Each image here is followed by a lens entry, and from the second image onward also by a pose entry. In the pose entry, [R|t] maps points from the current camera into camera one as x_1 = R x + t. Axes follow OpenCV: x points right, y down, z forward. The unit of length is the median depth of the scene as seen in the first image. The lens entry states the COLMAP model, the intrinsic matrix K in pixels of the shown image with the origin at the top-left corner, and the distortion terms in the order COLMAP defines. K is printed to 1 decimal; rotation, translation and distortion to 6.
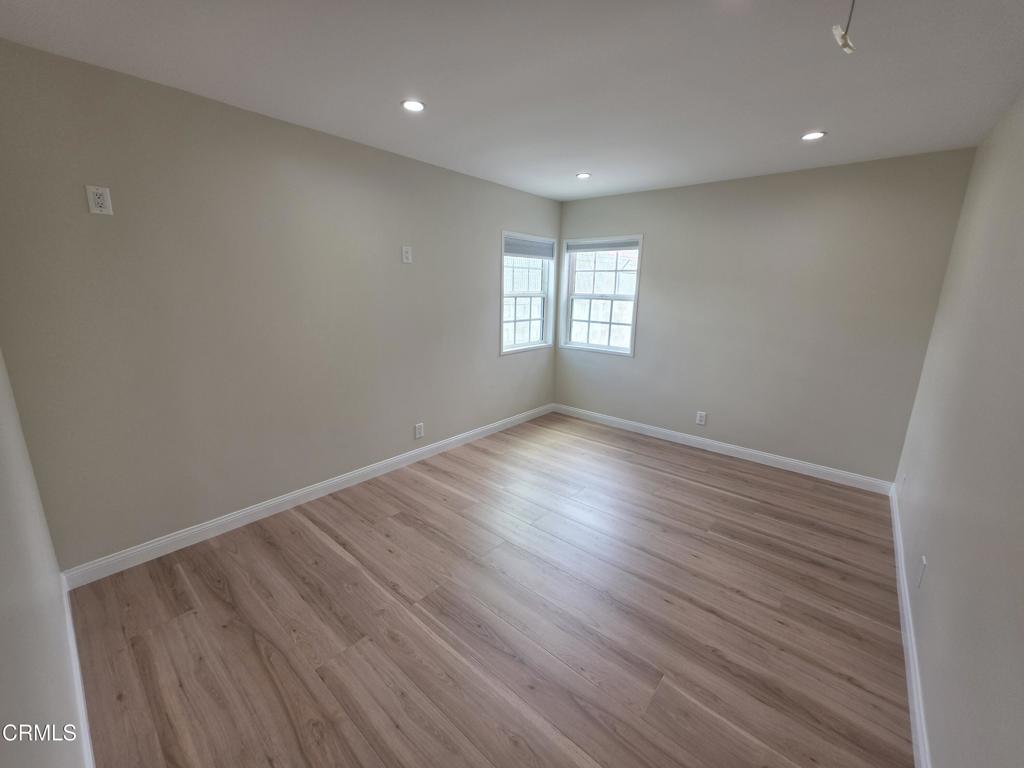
lens RADIAL K [[409.7, 0, 511.2], [0, 409.7, 379.2], [0, 0, 1]] dist [0.000641, 0.000061]
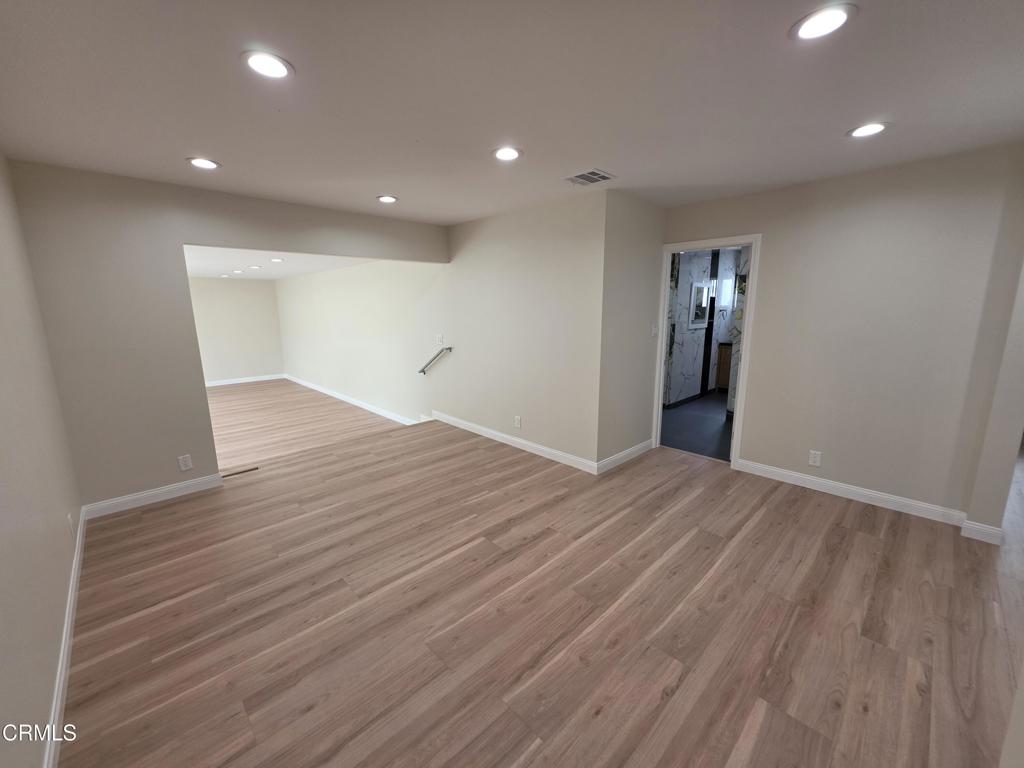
lens RADIAL K [[409.7, 0, 511.2], [0, 409.7, 379.2], [0, 0, 1]] dist [0.000641, 0.000061]
pose [[0.096440, -0.184258, 0.978135, -1.152570], [0.235203, 0.959103, 0.157482, -0.221431], [-0.967150, 0.214873, 0.135834, 0.928999]]
